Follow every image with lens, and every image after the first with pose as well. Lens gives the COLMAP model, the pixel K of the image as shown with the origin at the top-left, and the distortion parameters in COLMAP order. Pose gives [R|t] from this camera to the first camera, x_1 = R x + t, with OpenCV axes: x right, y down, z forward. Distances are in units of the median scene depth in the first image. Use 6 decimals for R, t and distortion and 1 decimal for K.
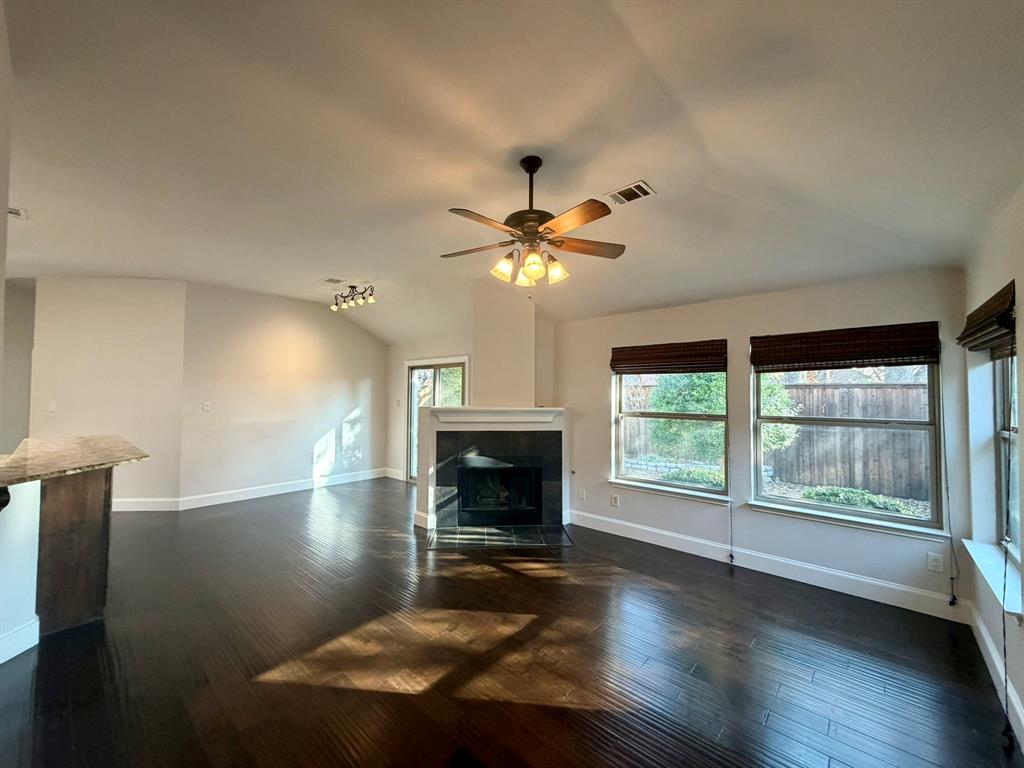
lens RADIAL K [[407.8, 0, 512.0], [0, 407.8, 384.0], [0, 0, 1]] dist [-0.001306, -0.000044]
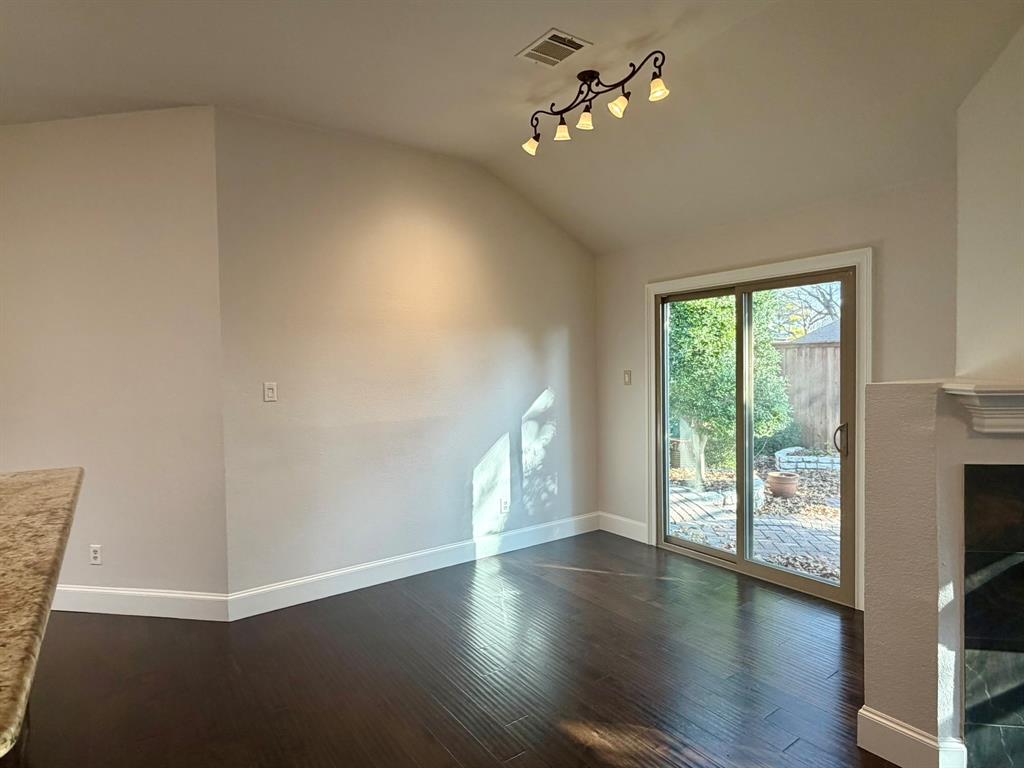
lens RADIAL K [[573.8, 0, 512.0], [0, 573.8, 384.0], [0, 0, 1]] dist [0.002114, 0.000675]
pose [[0.973892, -0.016007, -0.226448, -0.298222], [0.028613, 0.998211, 0.052493, 0.018835], [0.225203, -0.057602, 0.972608, 0.382738]]
